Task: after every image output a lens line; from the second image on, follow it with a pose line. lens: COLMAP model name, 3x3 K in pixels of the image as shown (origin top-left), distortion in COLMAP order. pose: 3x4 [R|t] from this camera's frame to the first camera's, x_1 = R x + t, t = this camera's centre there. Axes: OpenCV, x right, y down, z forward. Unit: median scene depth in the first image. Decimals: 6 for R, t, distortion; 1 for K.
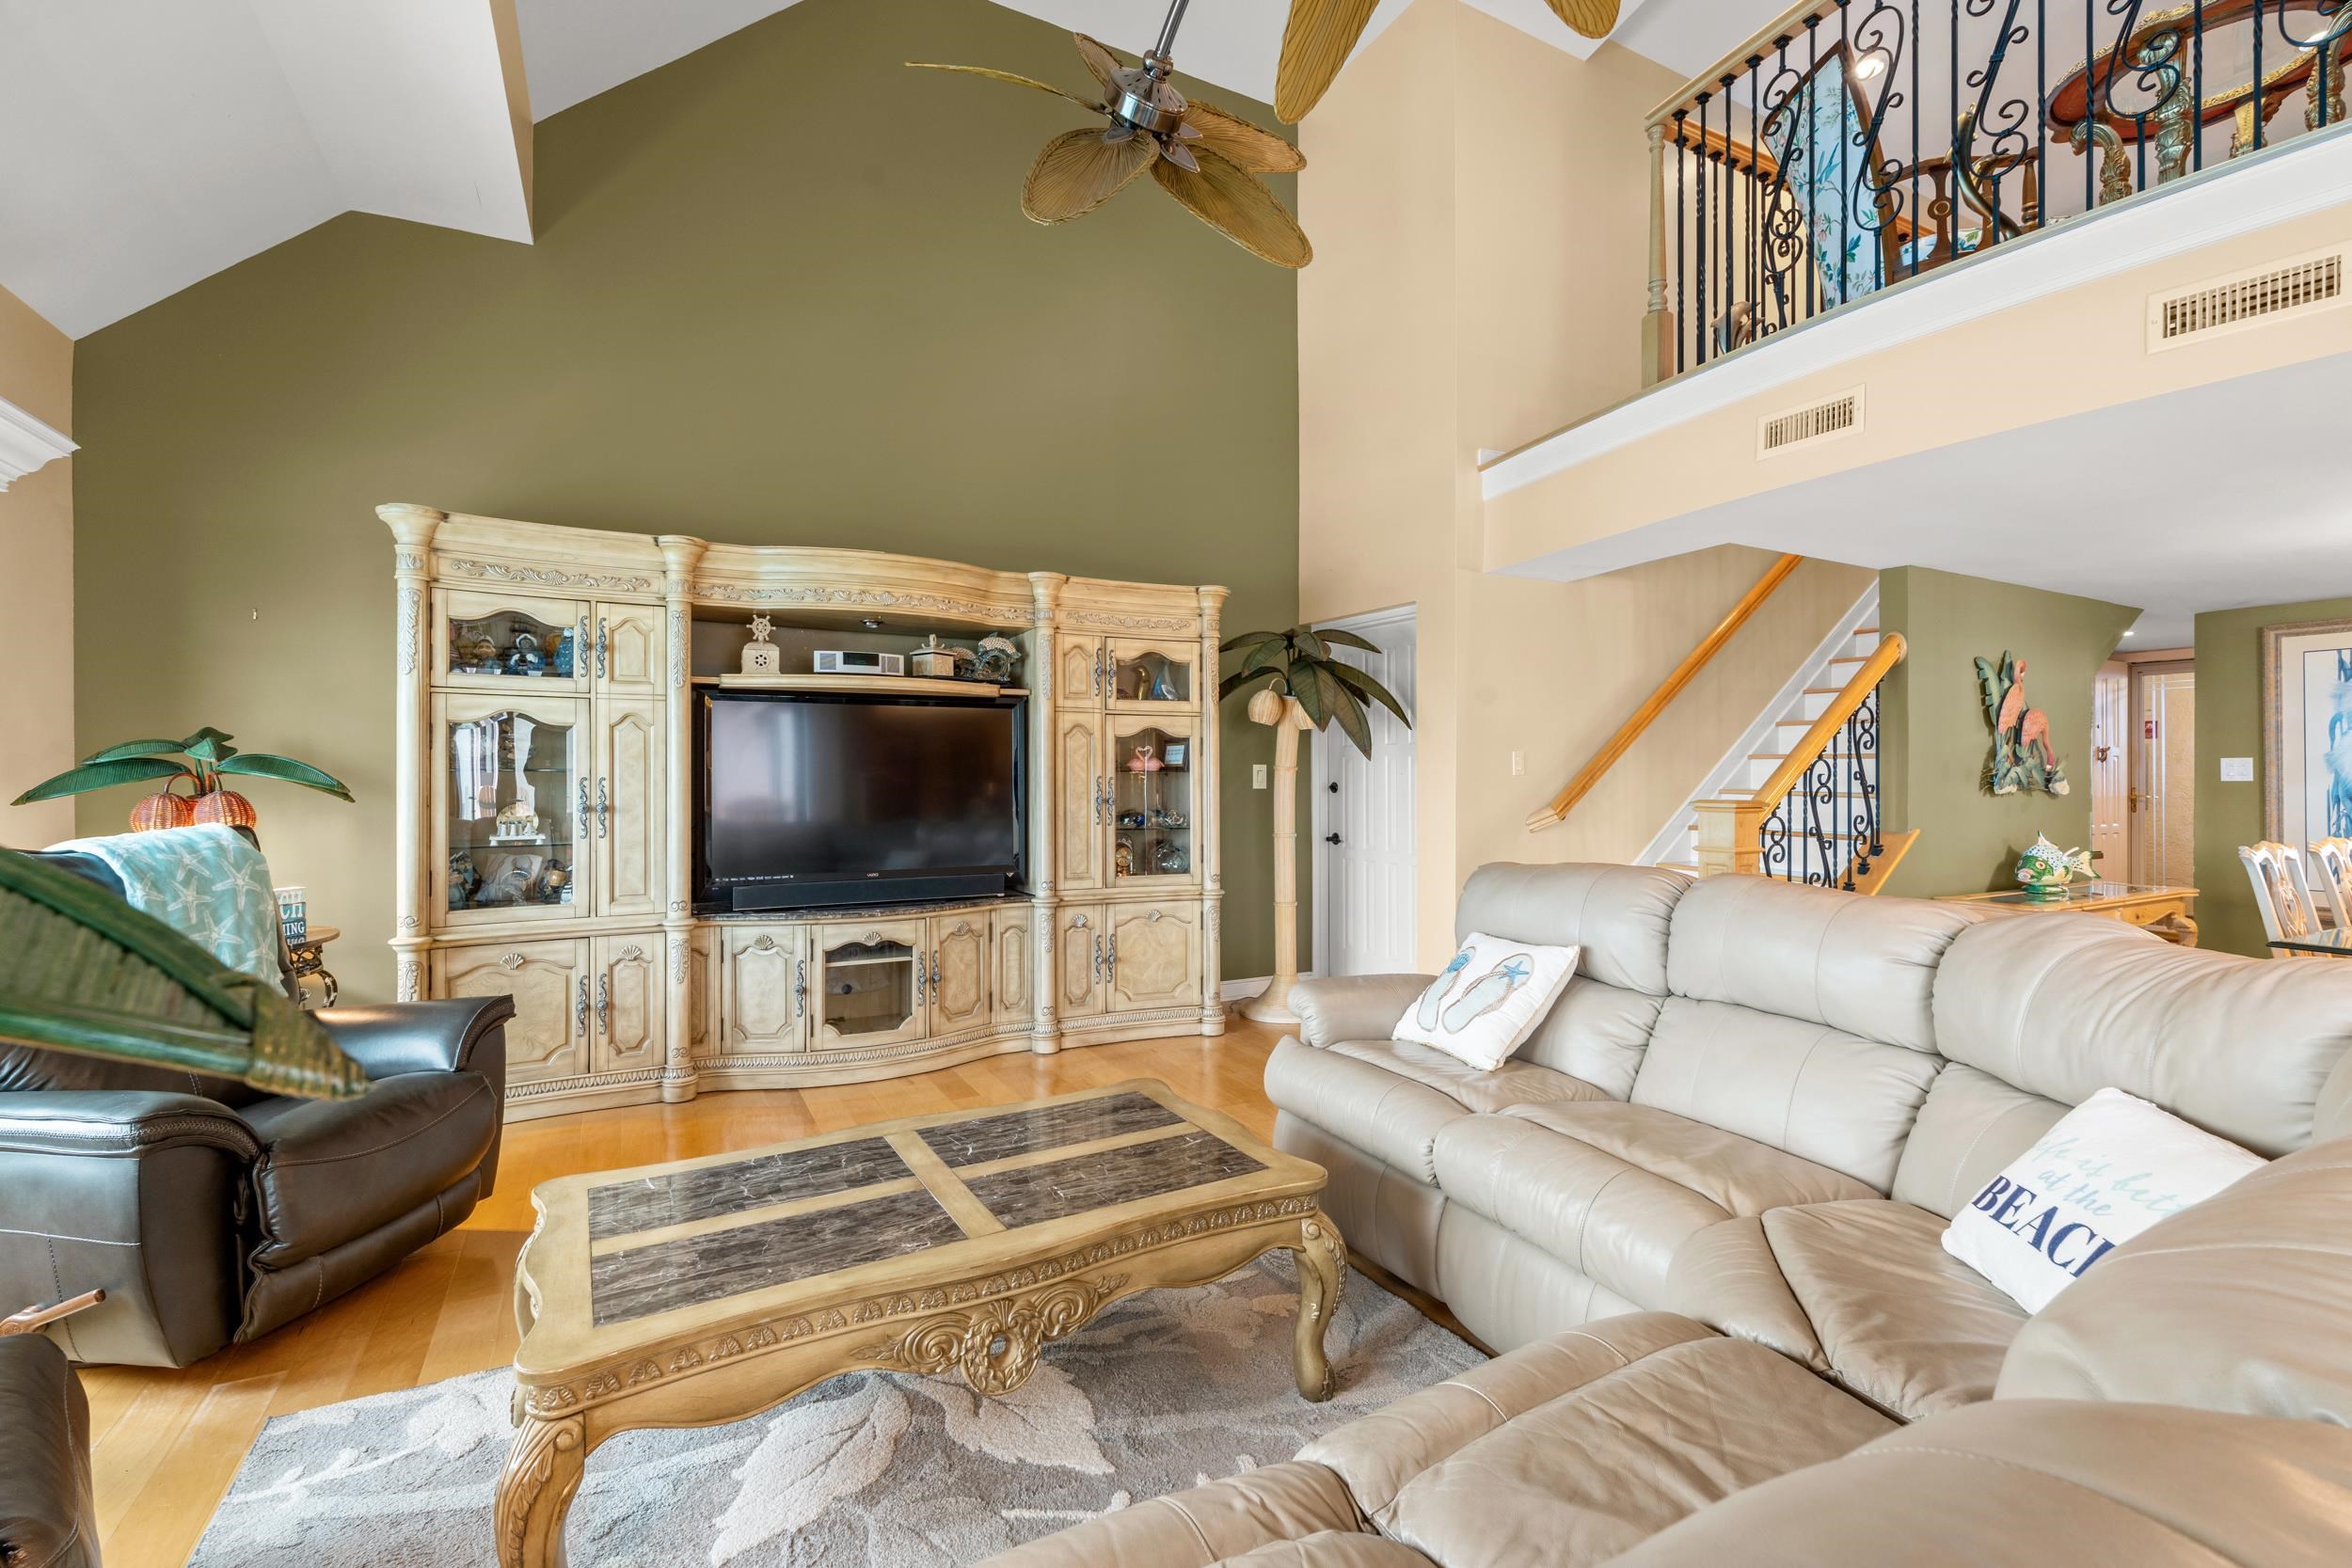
lens RADIAL K [[1040.8, 0, 1188.8], [0, 1040.8, 775.3], [0, 0, 1]] dist [-0.002216, 0.000275]
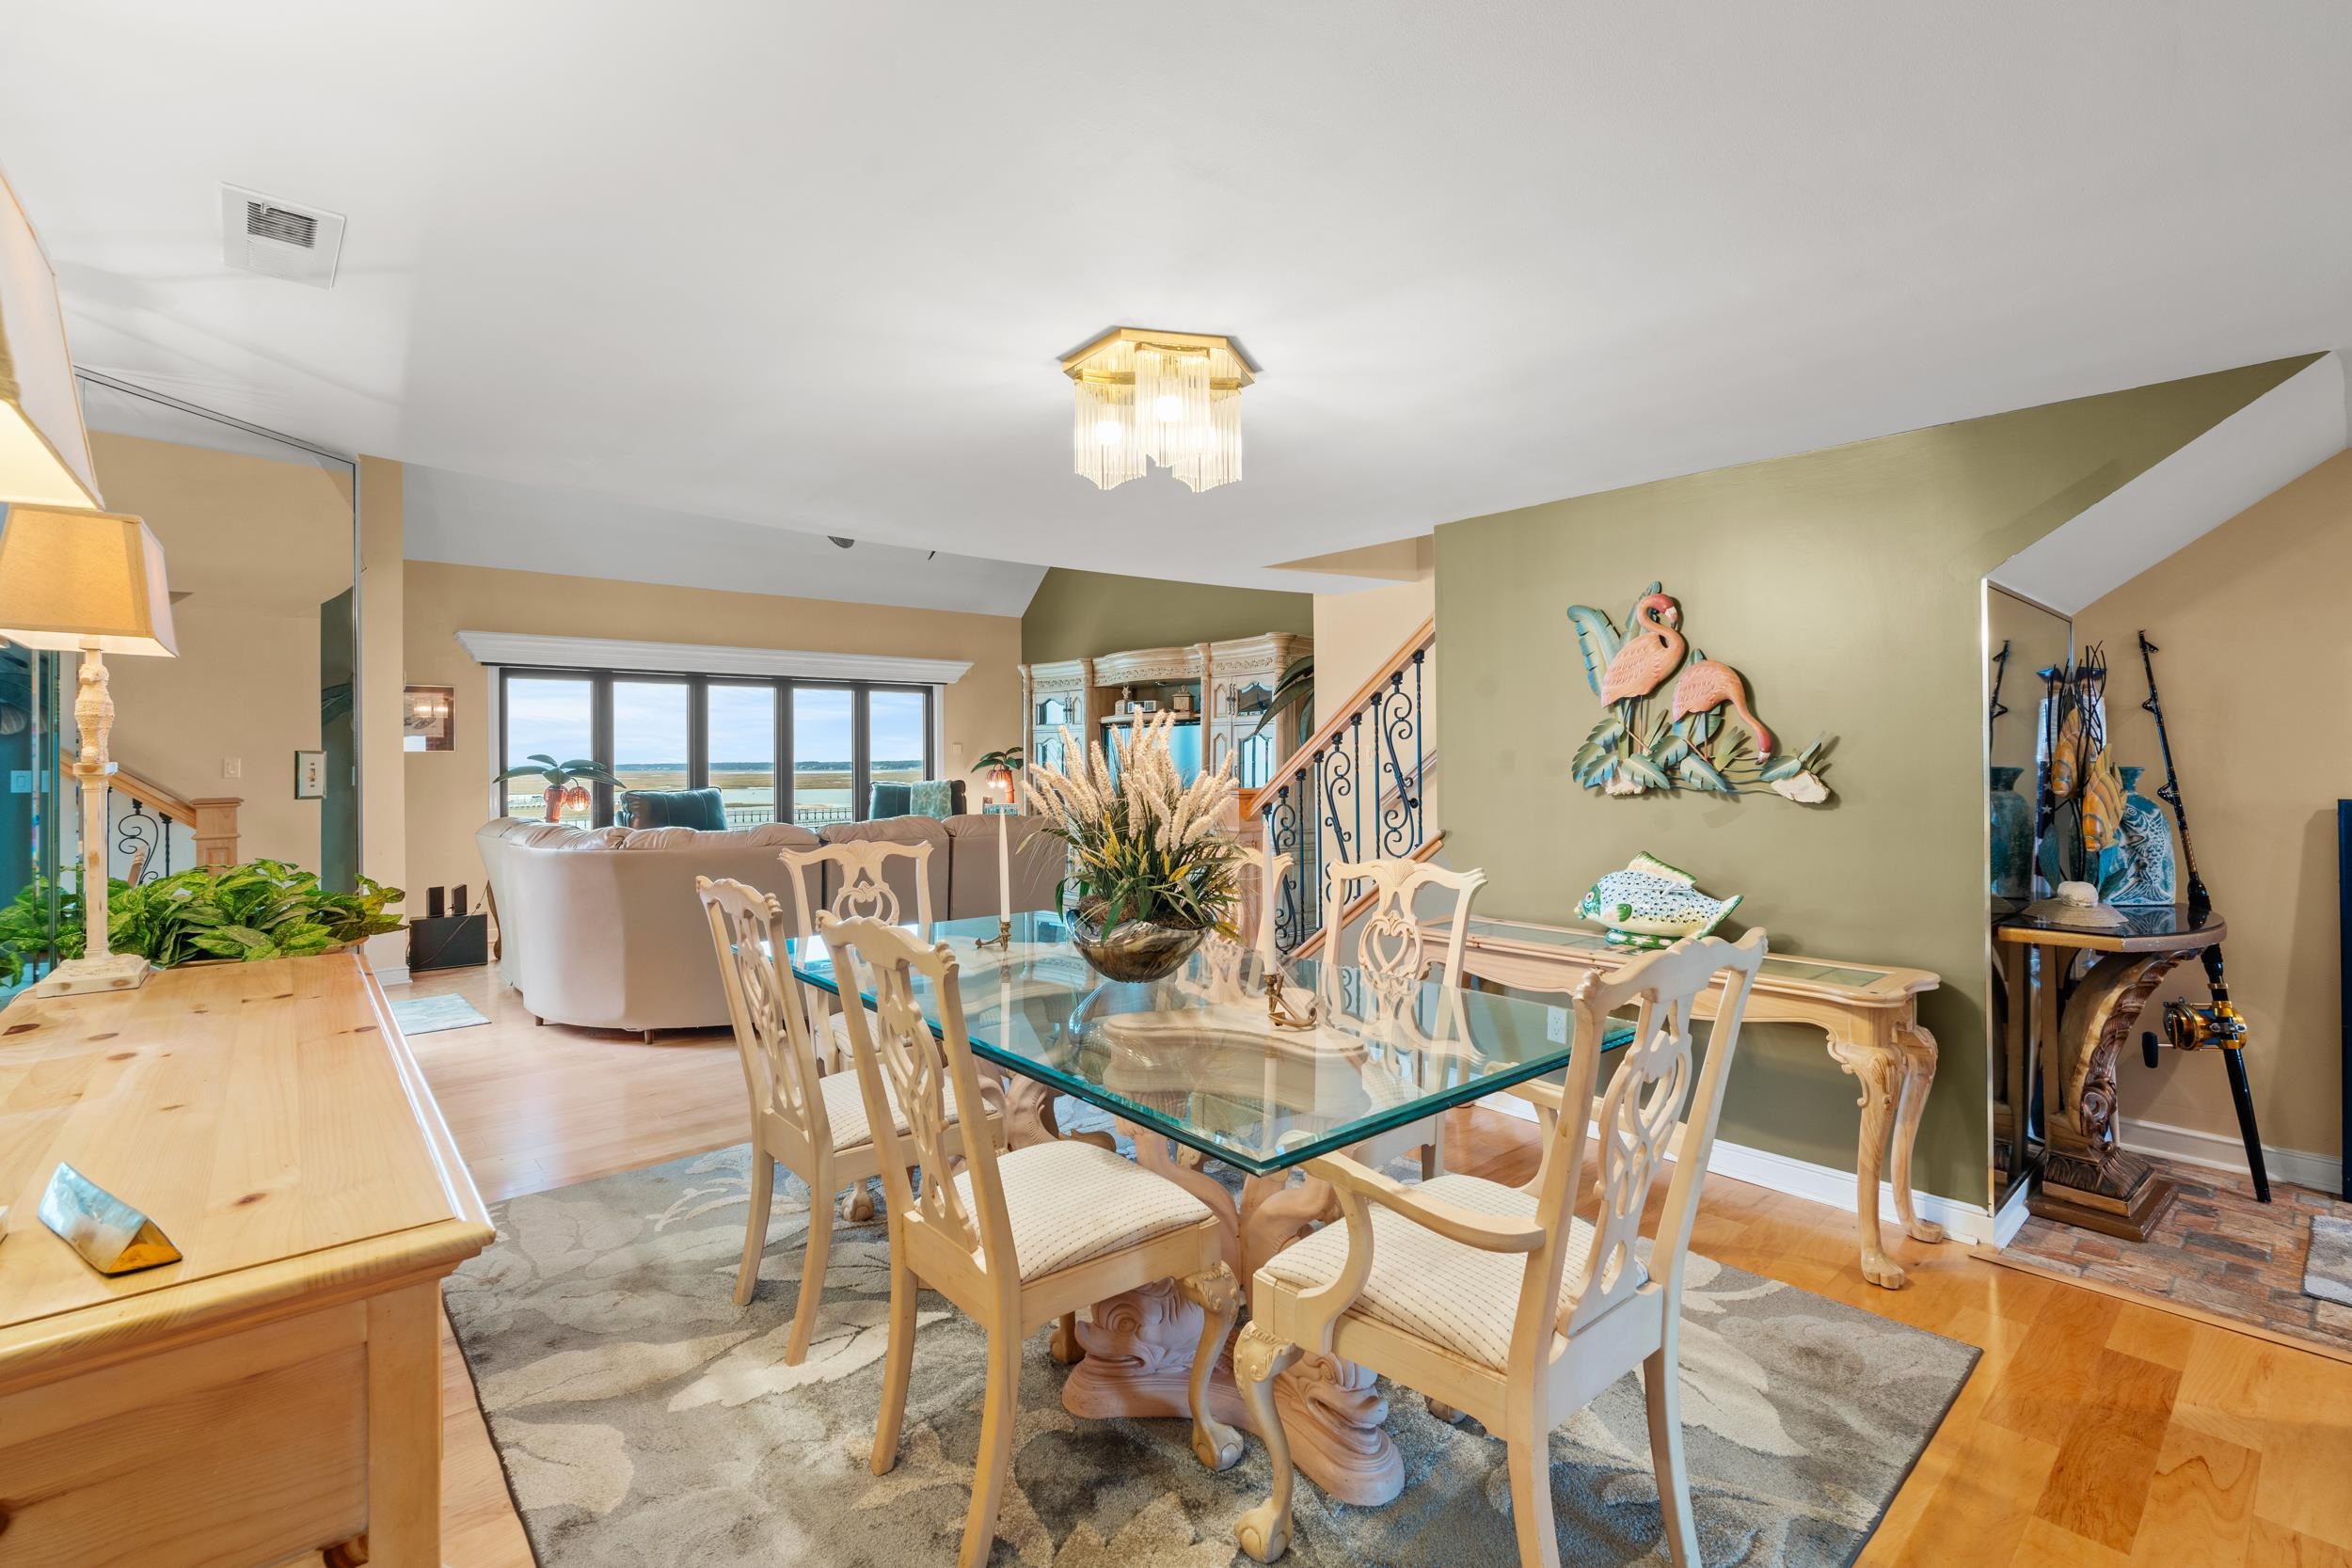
lens RADIAL K [[1040.8, 0, 1175.7], [0, 1040.8, 775.8], [0, 0, 1]] dist [-0.002216, 0.000275]
pose [[0.216174, 0.013845, -0.976257, 1.669205], [-0.004357, 0.999903, 0.013215, -0.005583], [0.976345, 0.001397, 0.216214, 0.676172]]
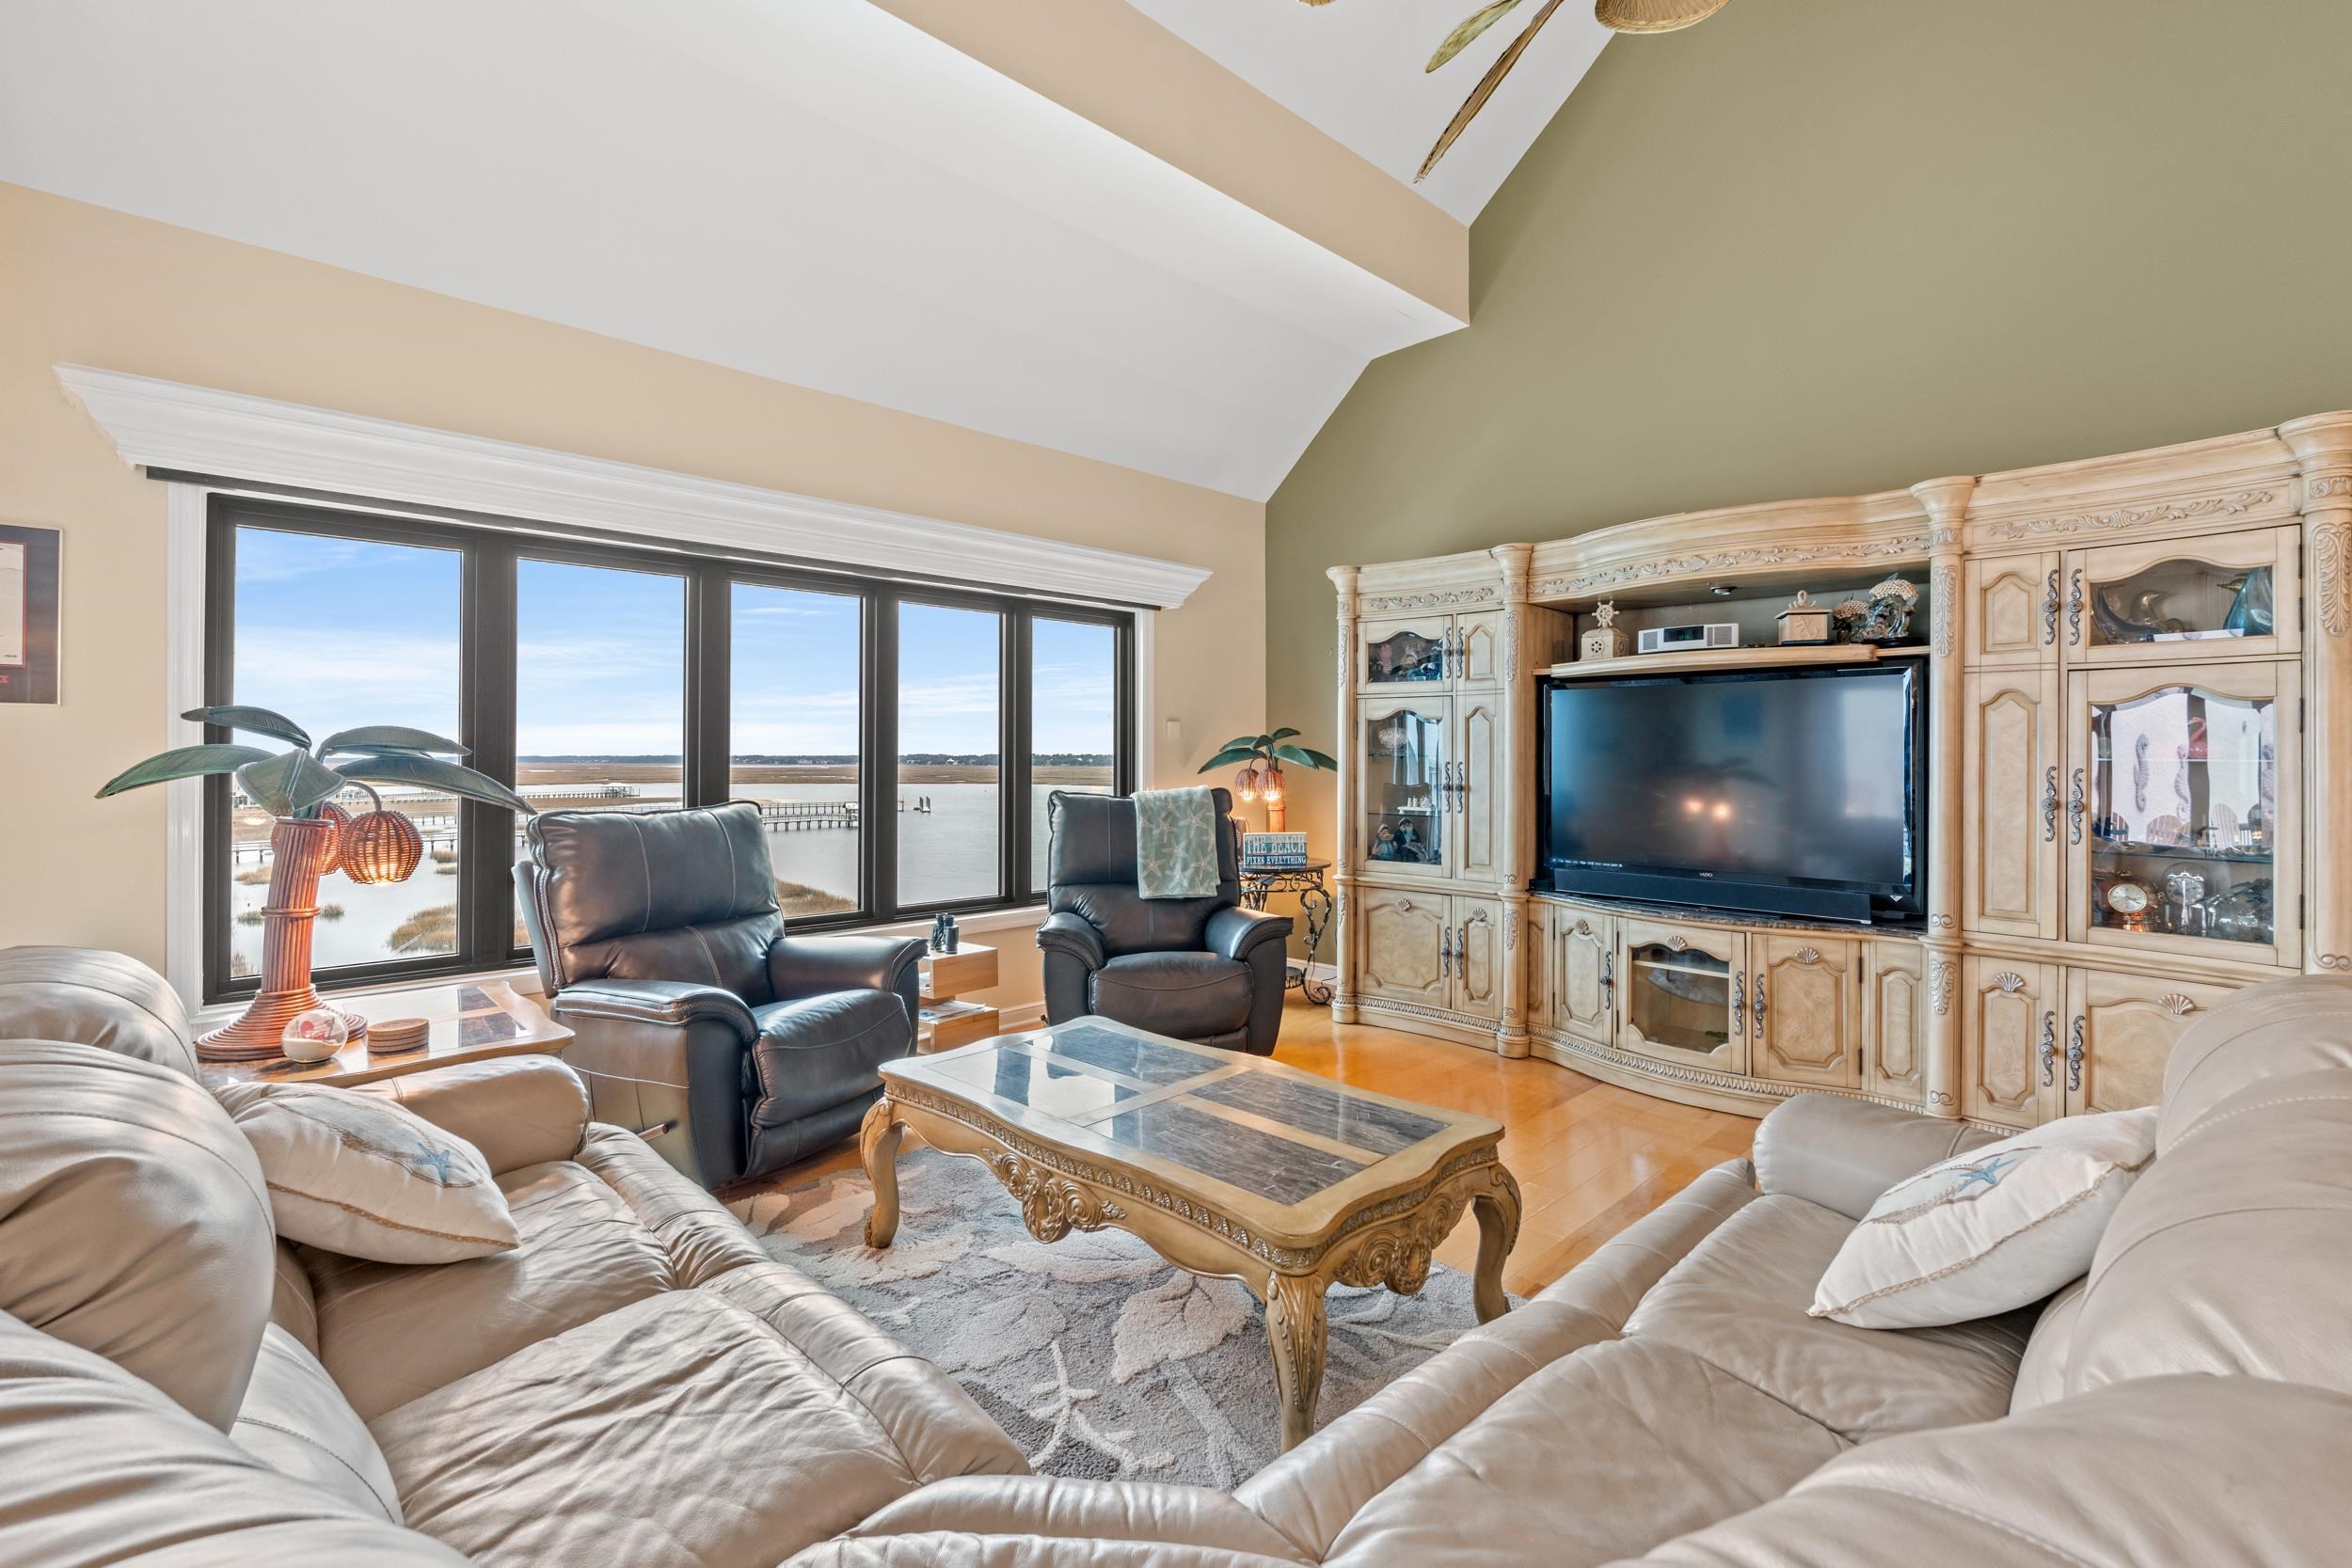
lens RADIAL K [[1040.8, 0, 1164.5], [0, 1040.8, 763.1], [0, 0, 1]] dist [-0.002216, 0.000275]
pose [[0.262793, 0.008047, -0.964819, 0.458666], [-0.009375, 0.999939, 0.005786, -0.000375], [0.964807, 0.007525, 0.262852, 0.341063]]
